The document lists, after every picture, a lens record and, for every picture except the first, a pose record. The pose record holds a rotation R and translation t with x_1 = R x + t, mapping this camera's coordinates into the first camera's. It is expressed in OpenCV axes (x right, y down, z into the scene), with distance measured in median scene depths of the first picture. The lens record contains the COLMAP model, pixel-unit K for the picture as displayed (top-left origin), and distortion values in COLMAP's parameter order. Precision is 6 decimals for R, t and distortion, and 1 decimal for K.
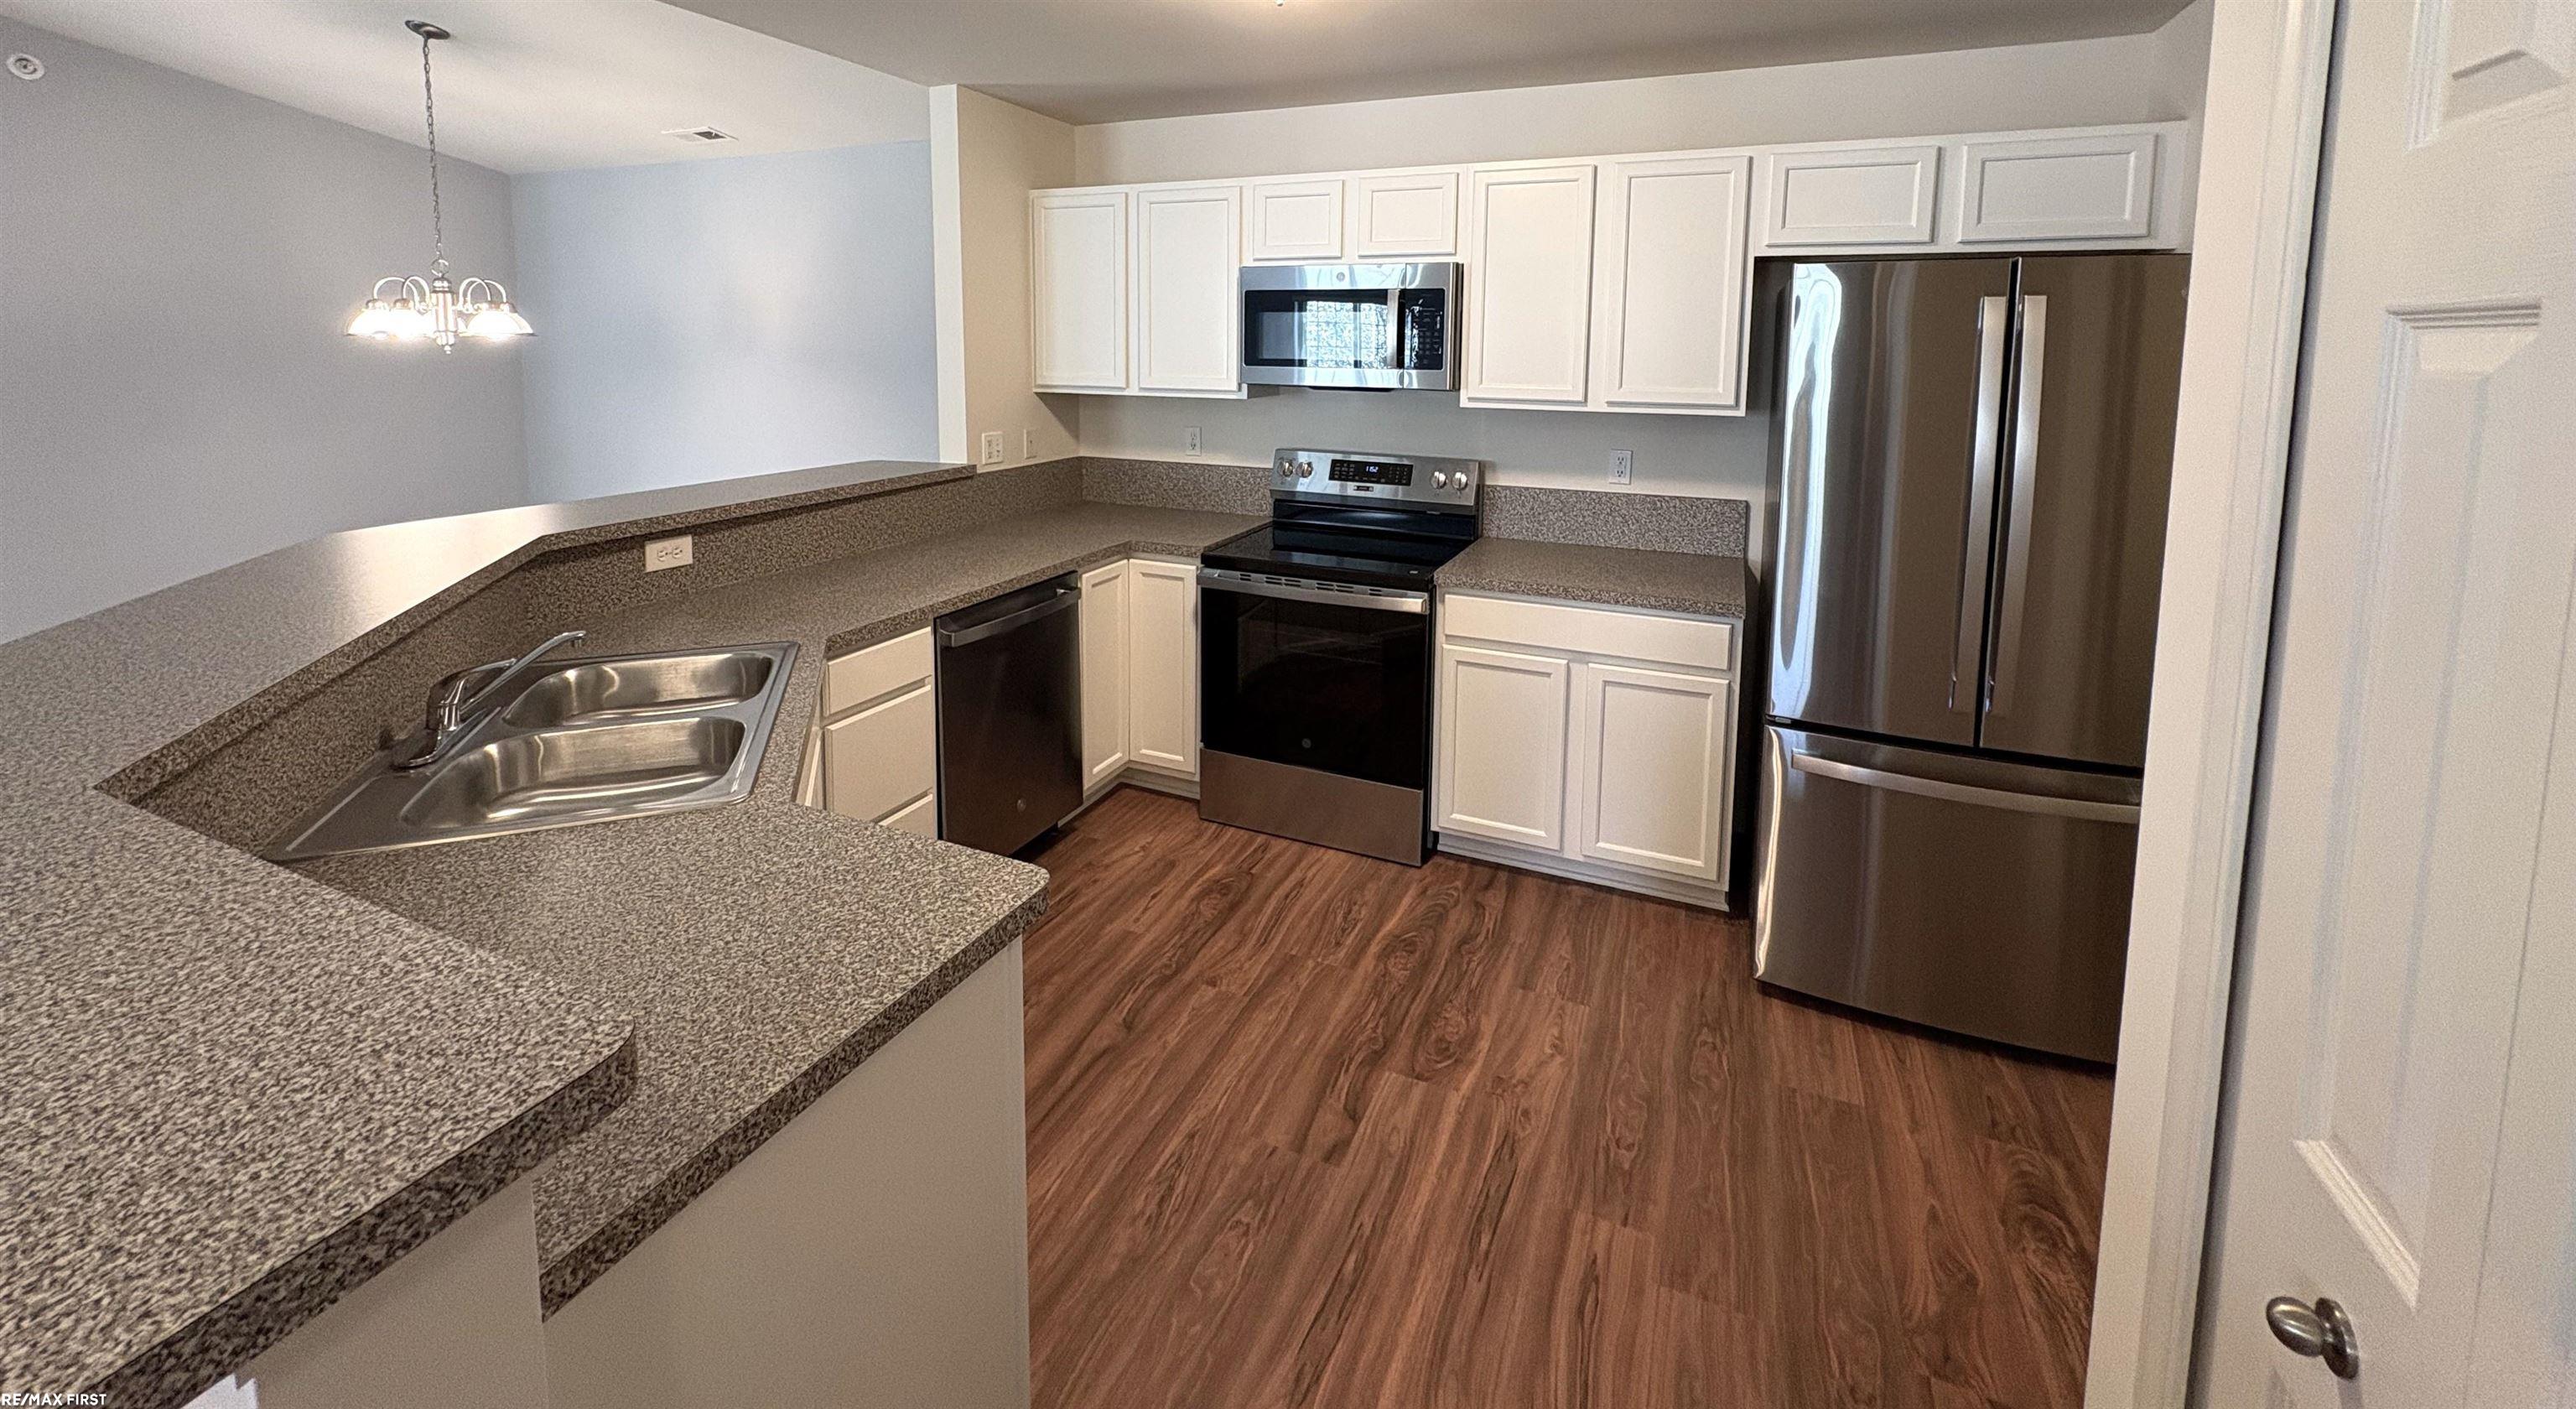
lens RADIAL K [[1014.5, 0, 1299.3], [0, 1014.5, 456.2], [0, 0, 1]] dist [-0.003776, -0.000472]
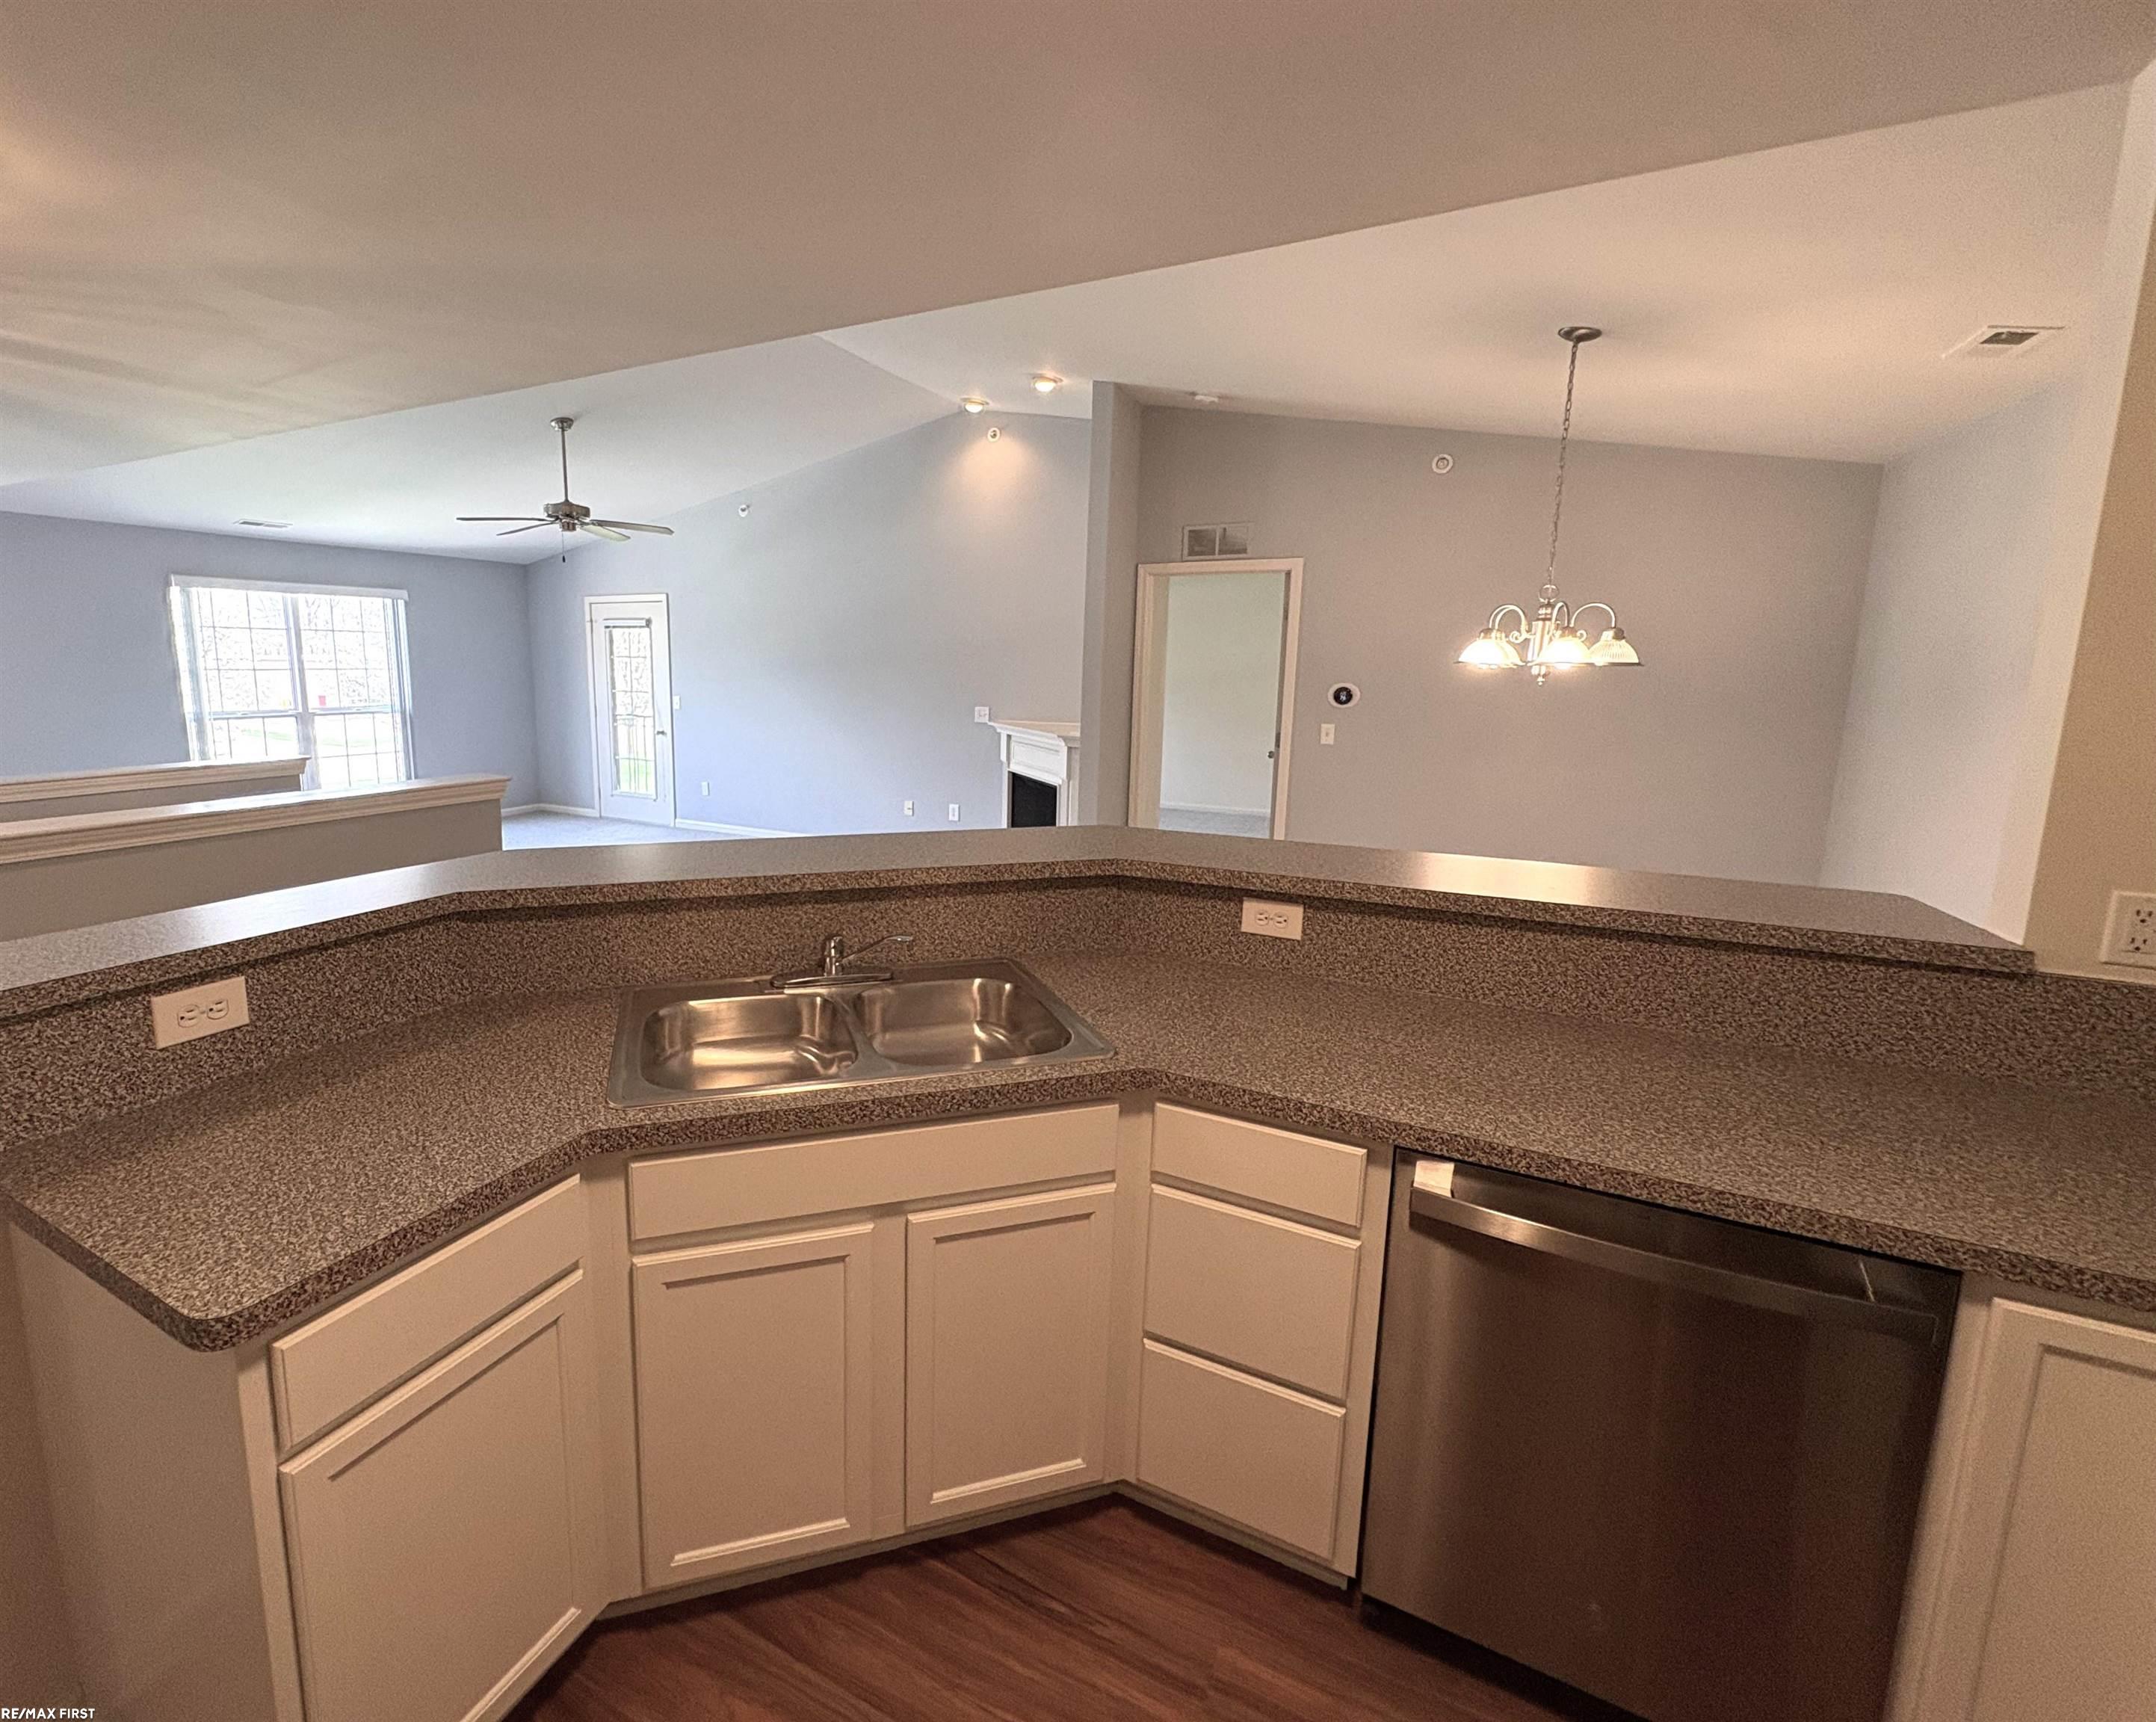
lens RADIAL K [[978.6, 0, 924.9], [0, 978.6, 805.5], [0, 0, 1]] dist [-0.001304, 0.001153]
pose [[-0.122568, 0.133572, -0.983430, 0.197524], [-0.118101, 0.981898, 0.148083, -0.081094], [0.985408, 0.134294, -0.104575, 0.758696]]
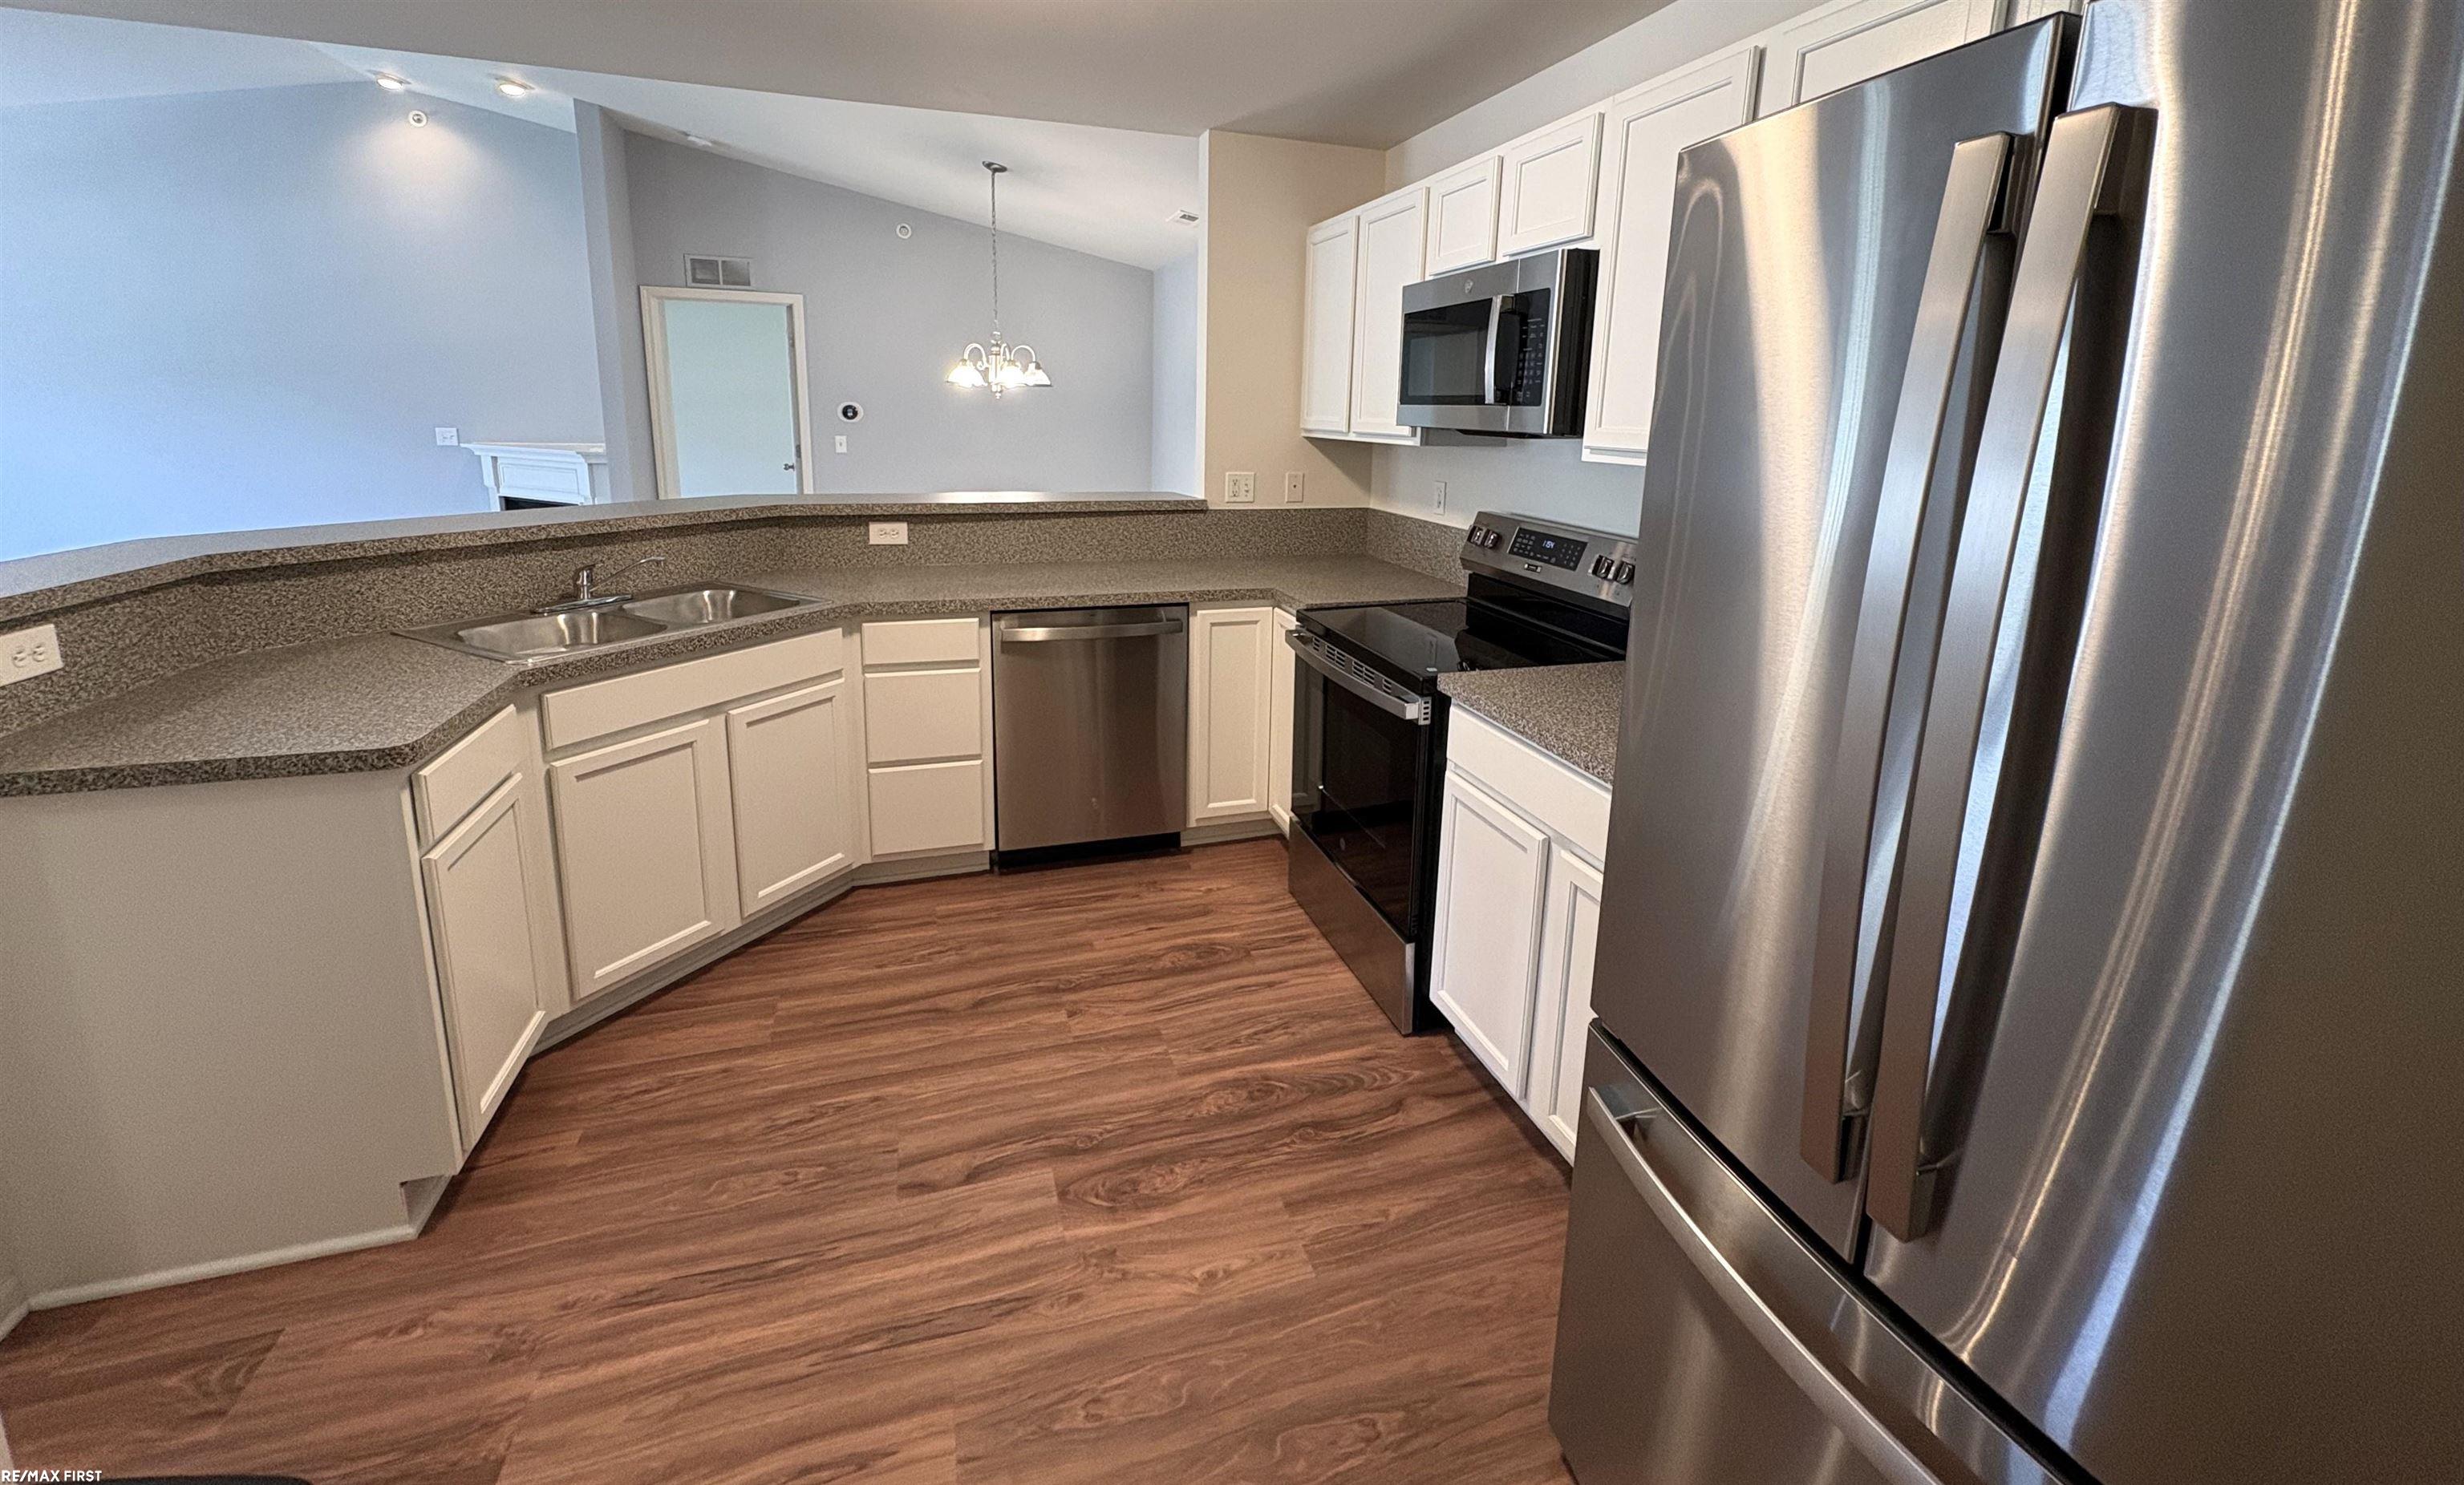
lens RADIAL K [[981.7, 0, 1253.3], [0, 981.7, 609.1], [0, 0, 1]] dist [-0.001816, -0.000153]
pose [[0.657833, 0.153235, -0.737411, 0.660651], [-0.097303, 0.988170, 0.118541, -0.007365], [0.746852, -0.006227, 0.664961, 0.472075]]
